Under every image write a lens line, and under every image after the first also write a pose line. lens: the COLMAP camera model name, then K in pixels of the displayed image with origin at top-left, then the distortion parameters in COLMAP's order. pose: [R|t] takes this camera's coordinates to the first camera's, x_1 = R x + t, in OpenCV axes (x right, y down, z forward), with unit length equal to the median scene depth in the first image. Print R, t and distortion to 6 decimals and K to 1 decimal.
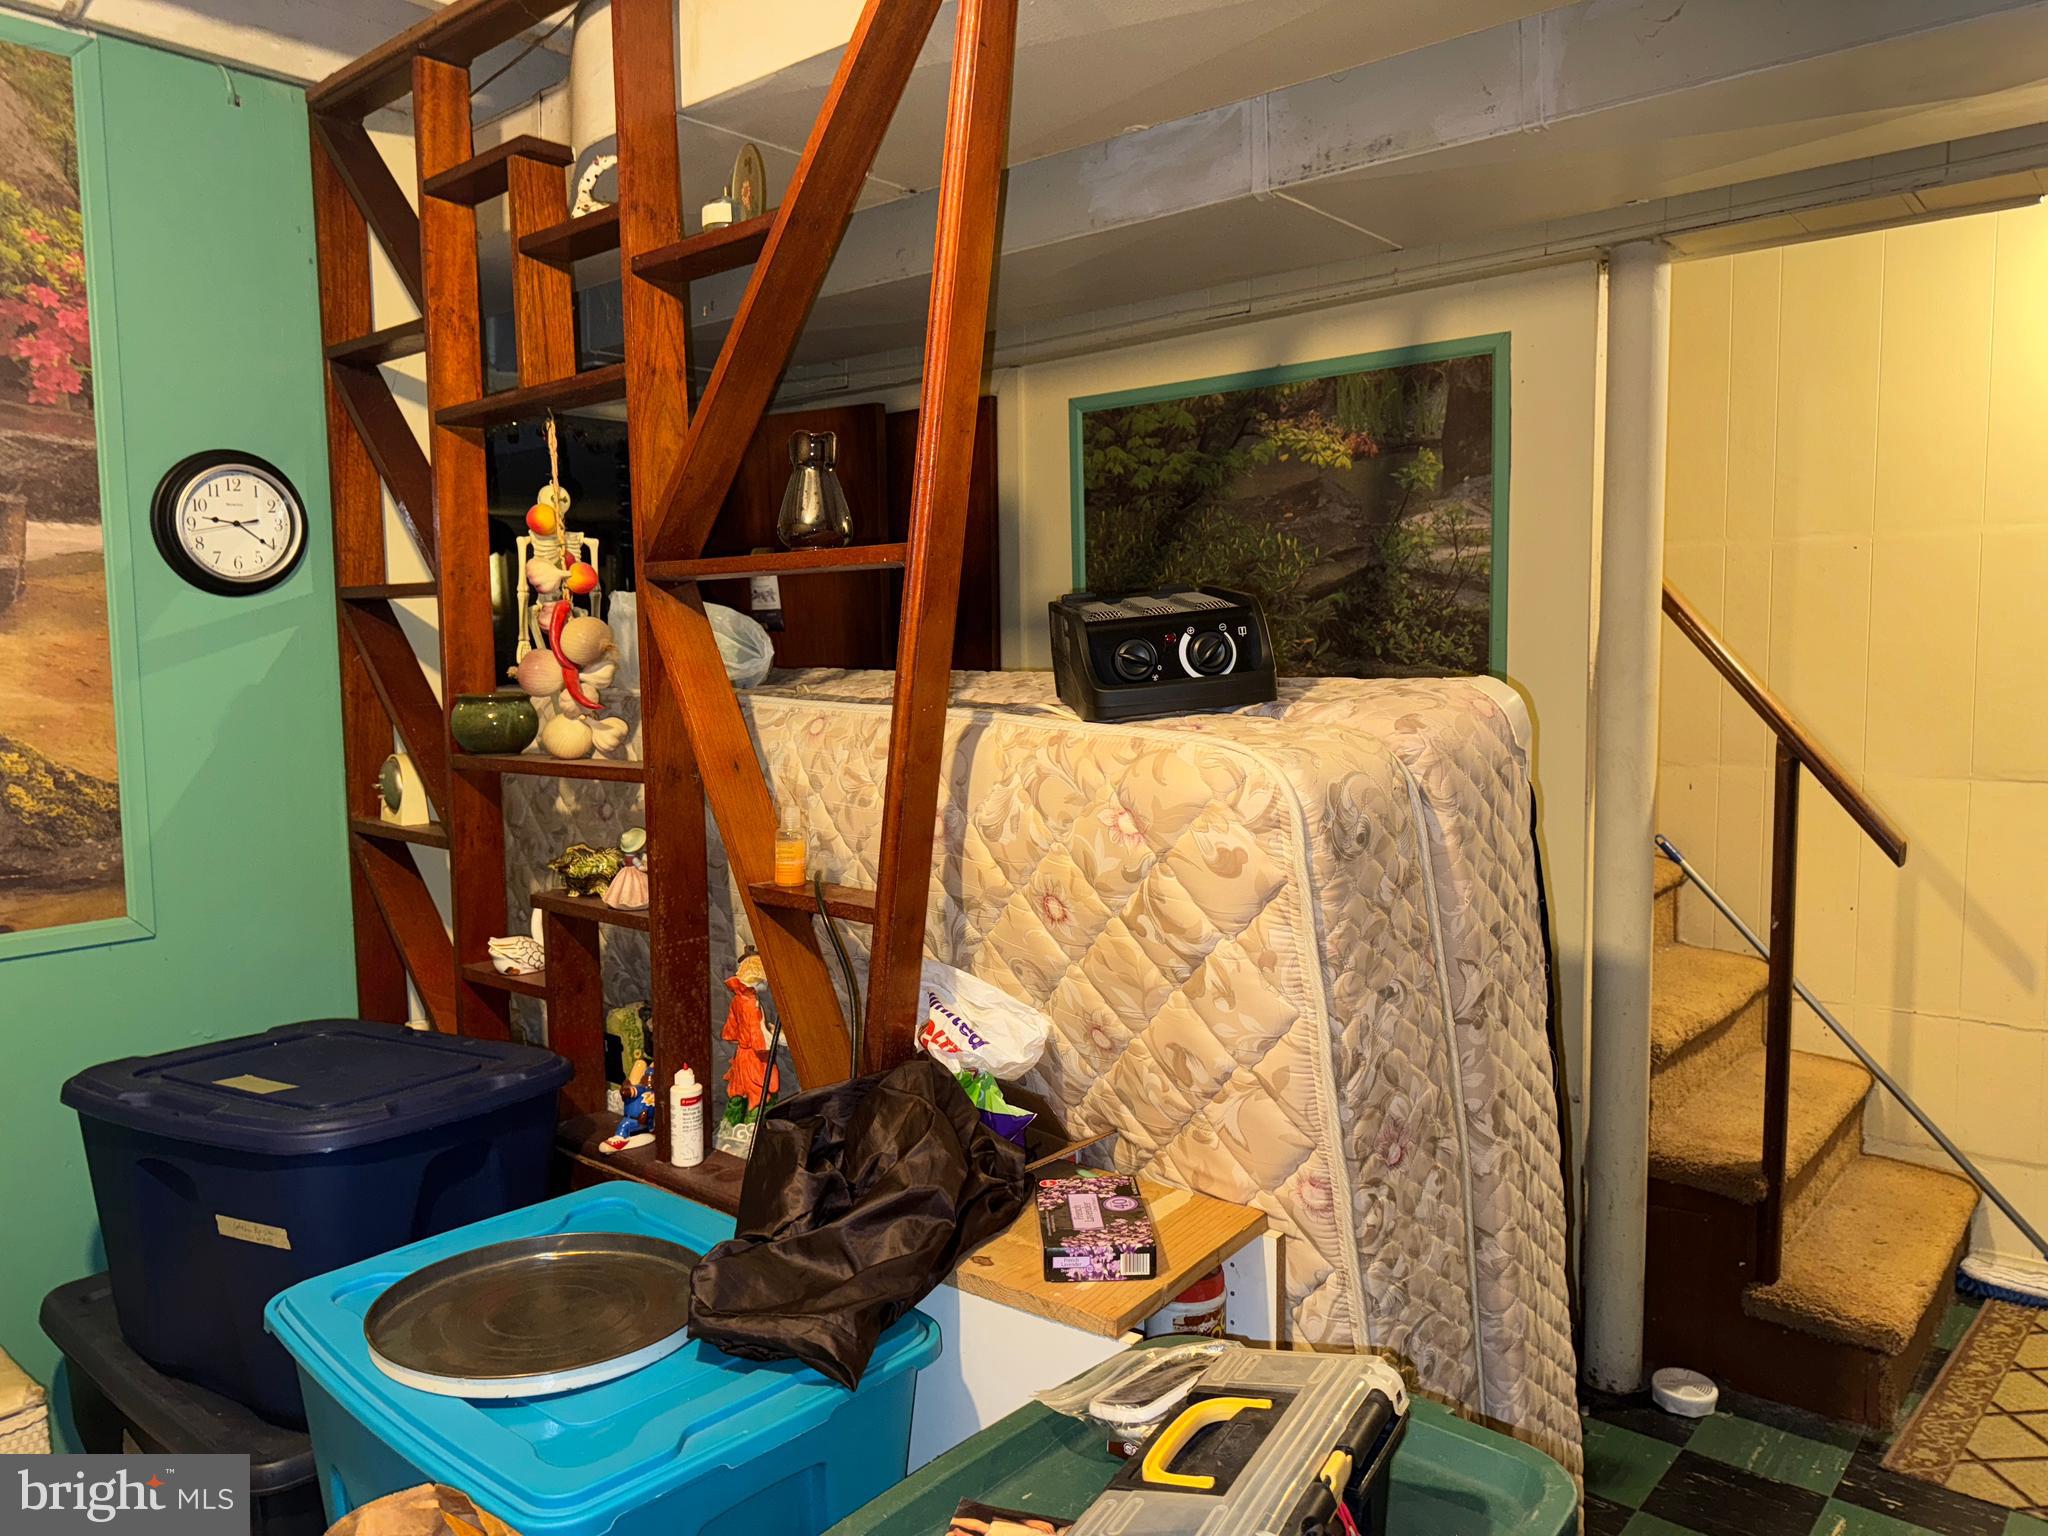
lens RADIAL K [[1445.4, 0, 1033.9], [0, 1445.4, 762.4], [0, 0, 1]] dist [0.046798, -0.061559]
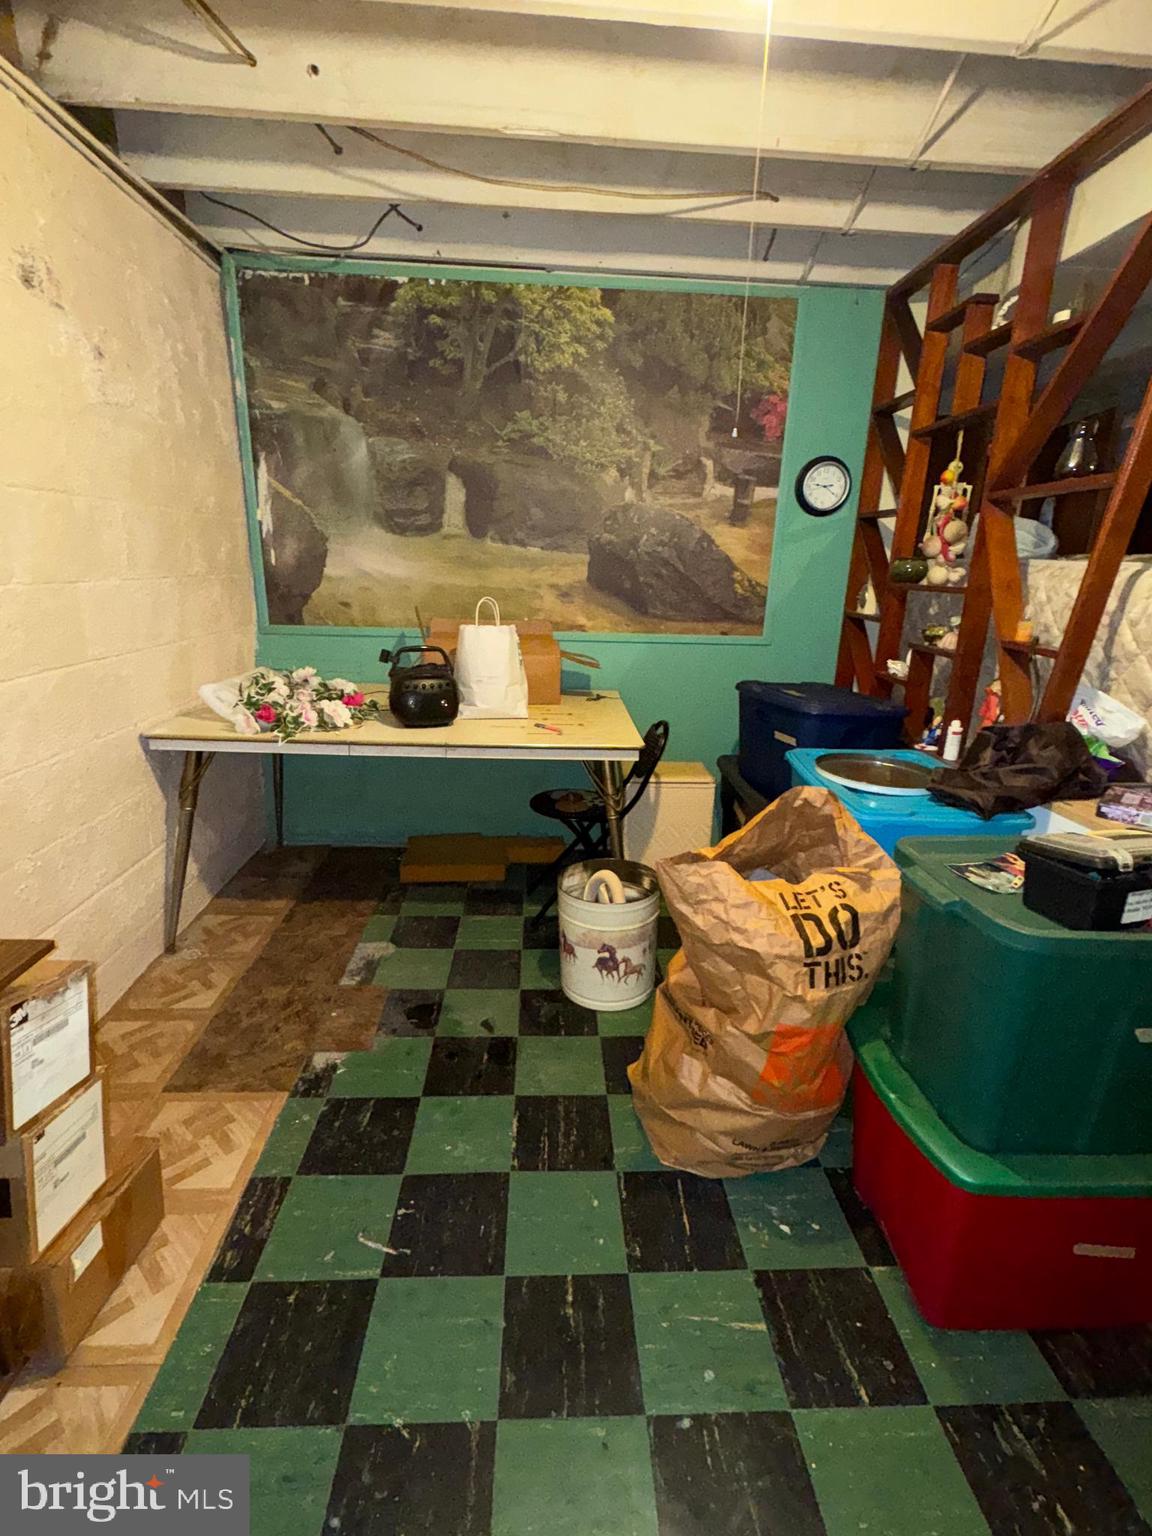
lens RADIAL K [[705.3, 0, 578.0], [0, 705.3, 769.7], [0, 0, 1]] dist [-0.002810, -0.000869]
pose [[0.688944, 0.240256, -0.683837, 0.134158], [-0.104415, 0.966522, 0.234378, 0.081870], [0.717254, -0.090070, 0.690966, -0.235804]]
